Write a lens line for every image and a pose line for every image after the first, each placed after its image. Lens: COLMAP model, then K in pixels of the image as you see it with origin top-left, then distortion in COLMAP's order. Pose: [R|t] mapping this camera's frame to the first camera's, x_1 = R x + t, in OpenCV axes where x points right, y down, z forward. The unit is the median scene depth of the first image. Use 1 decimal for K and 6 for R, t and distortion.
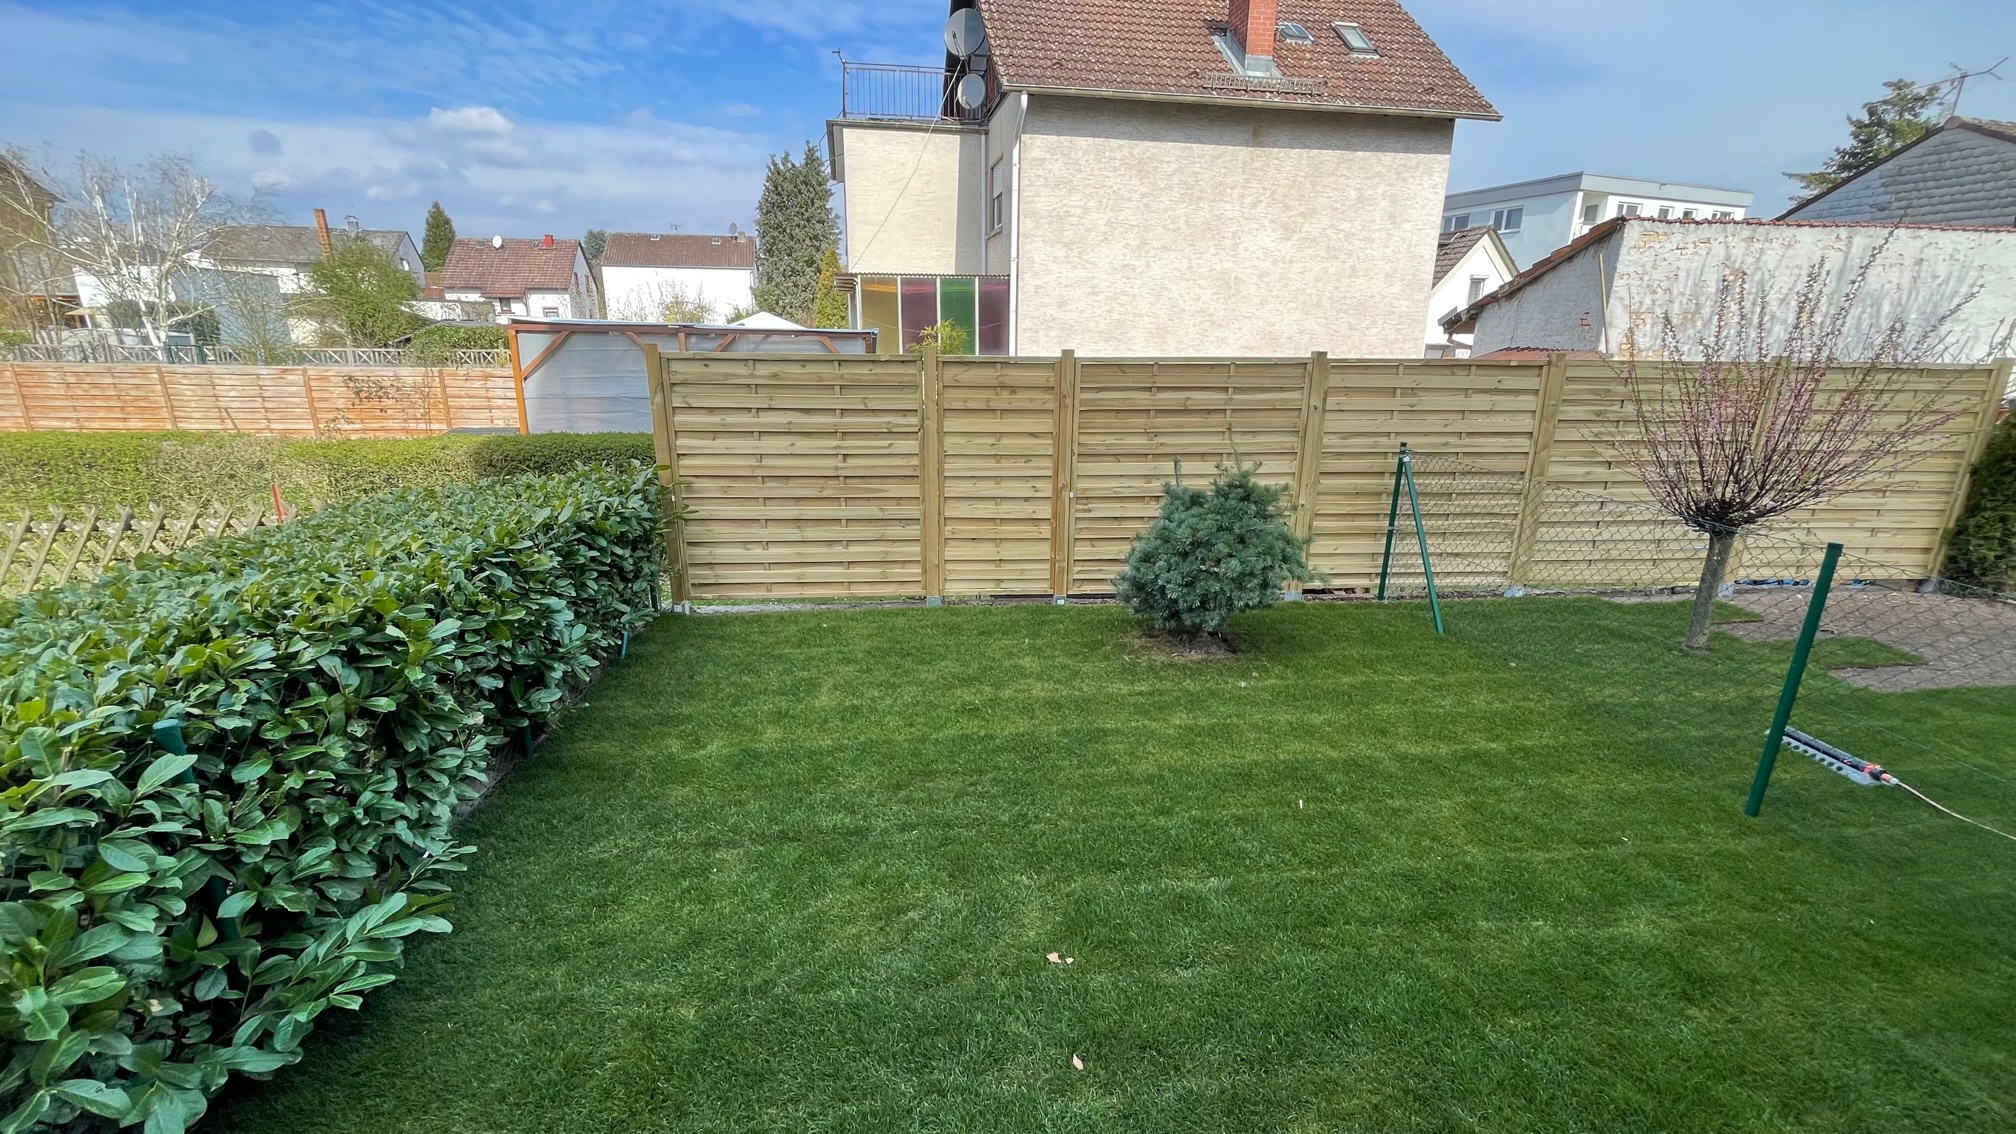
lens RADIAL K [[807.2, 0, 995.0], [0, 807.2, 566.2], [0, 0, 1]] dist [-0.000407, -0.000131]
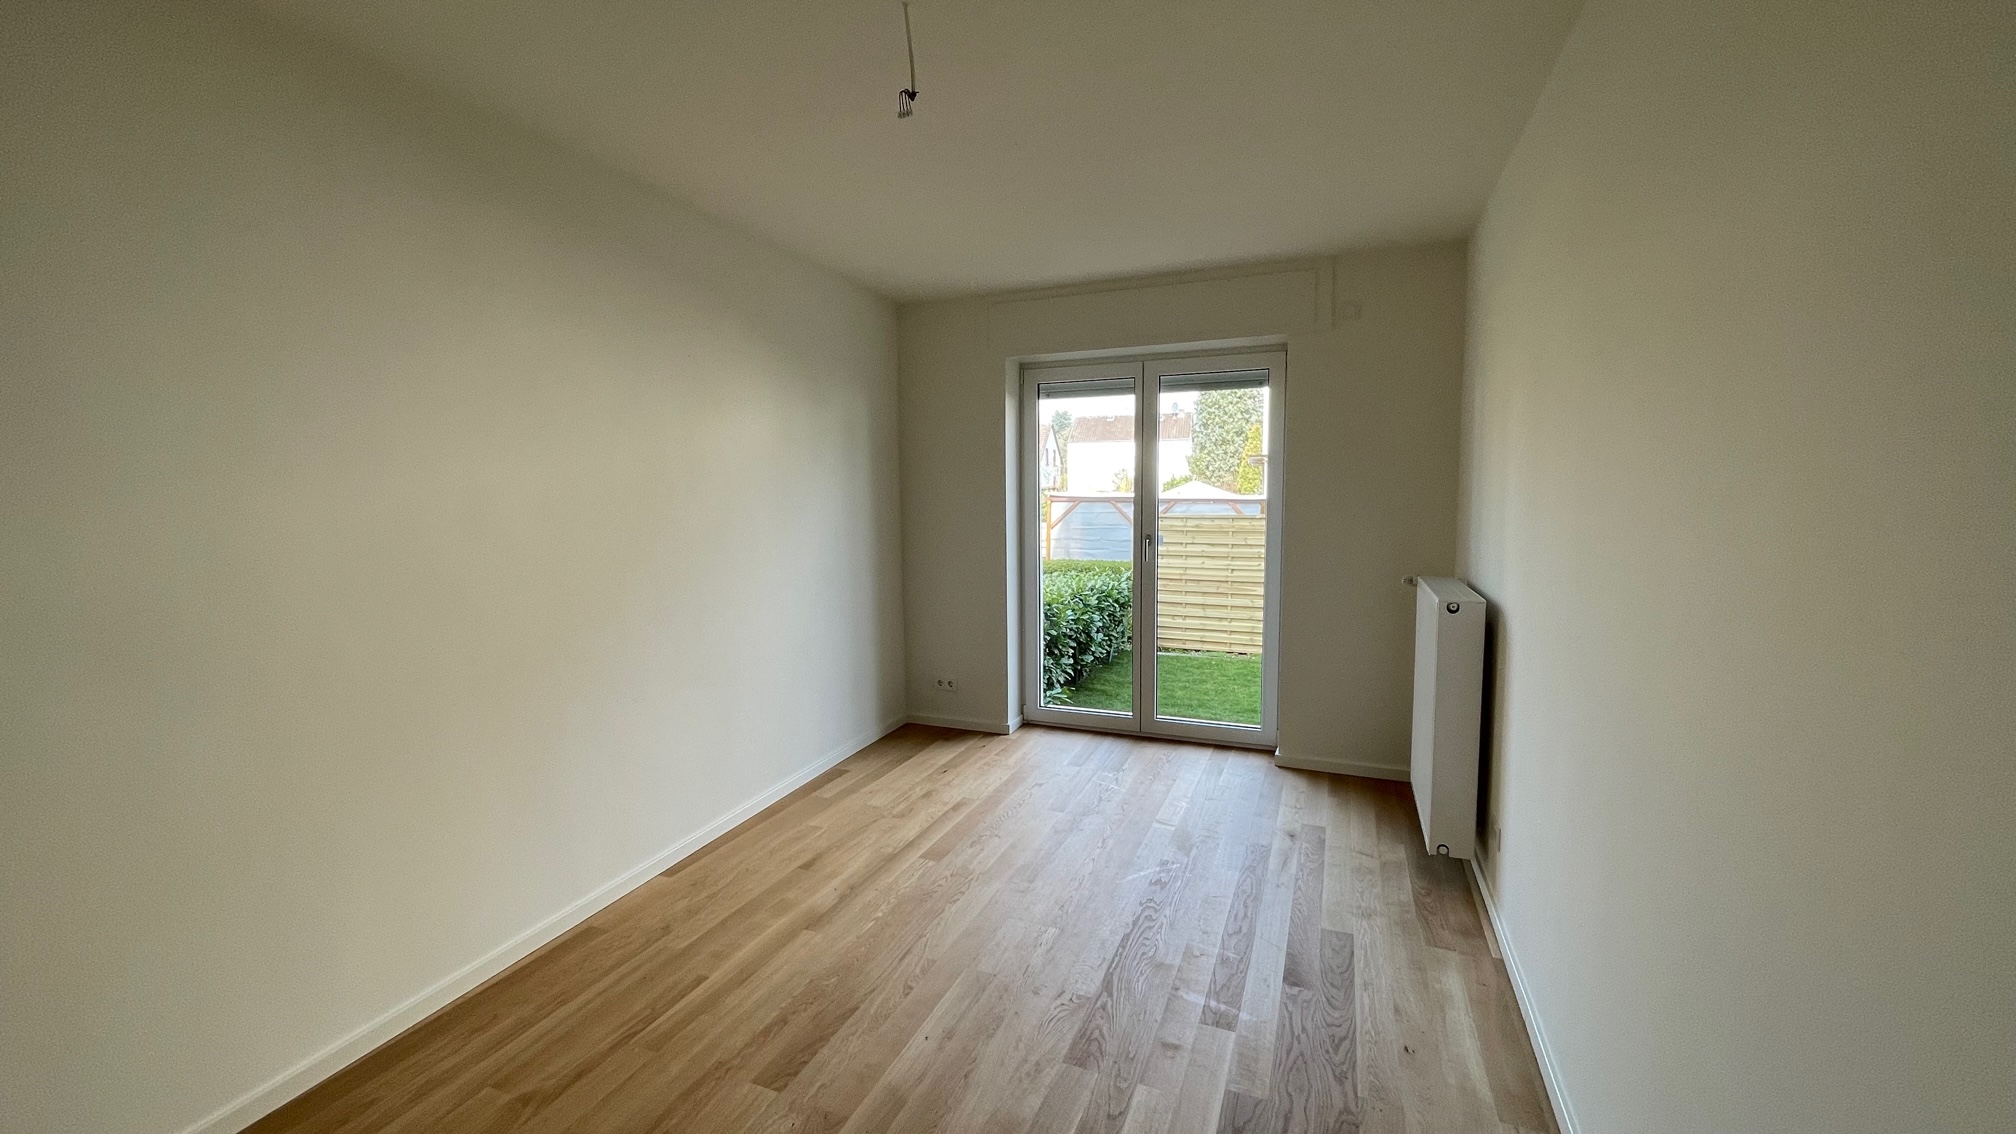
lens RADIAL K [[807.2, 0, 995.0], [0, 807.2, 566.2], [0, 0, 1]] dist [-0.000407, -0.000131]
pose [[0.873114, 0.030244, -0.486577, 0.220048], [-0.121045, 0.980269, -0.156274, 0.194064], [0.472249, 0.195343, 0.859547, -0.769947]]
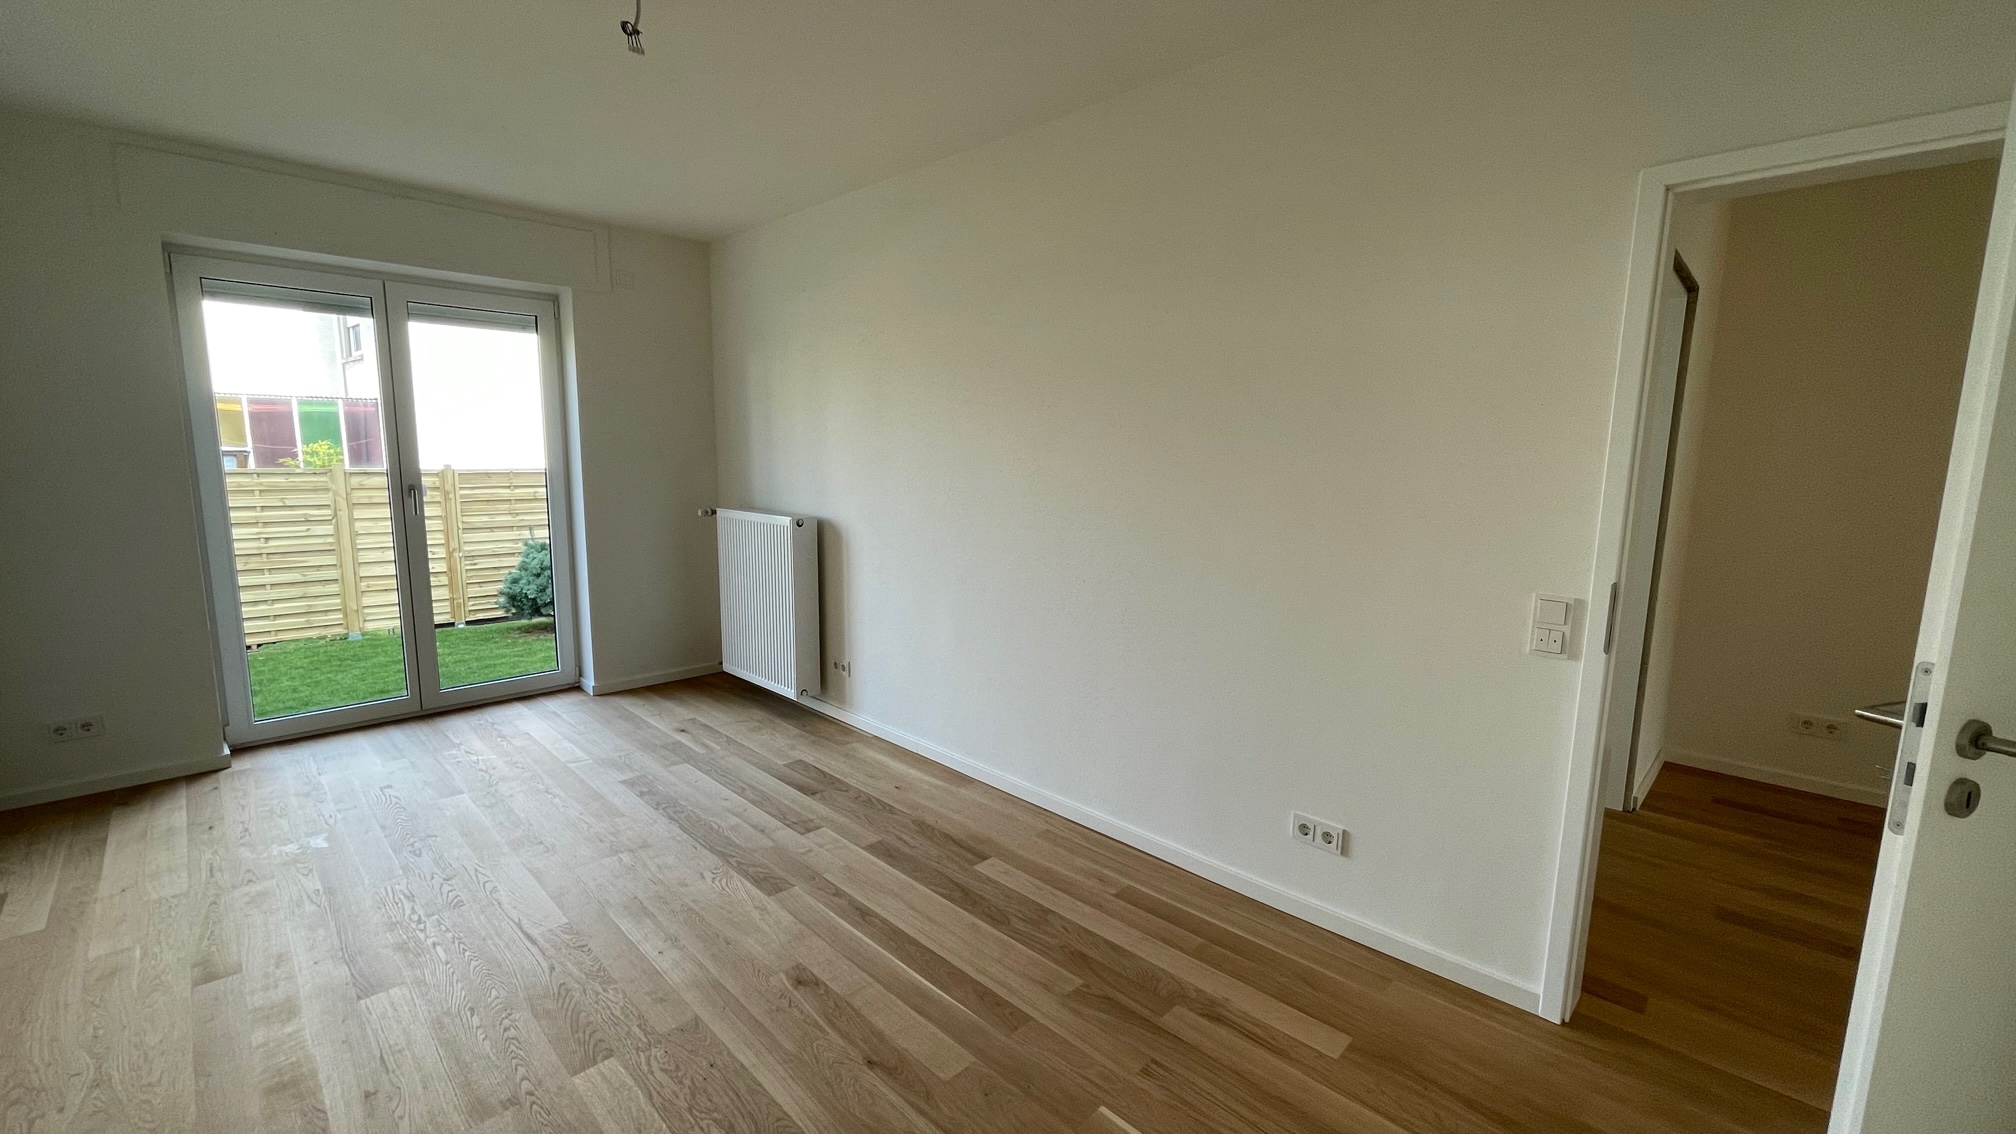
lens RADIAL K [[807.2, 0, 995.0], [0, 807.2, 566.2], [0, 0, 1]] dist [-0.000407, -0.000131]
pose [[0.777924, -0.086433, 0.622386, -0.076096], [0.168062, 0.983029, -0.073546, 0.224844], [-0.605467, 0.161812, 0.779248, -0.852282]]
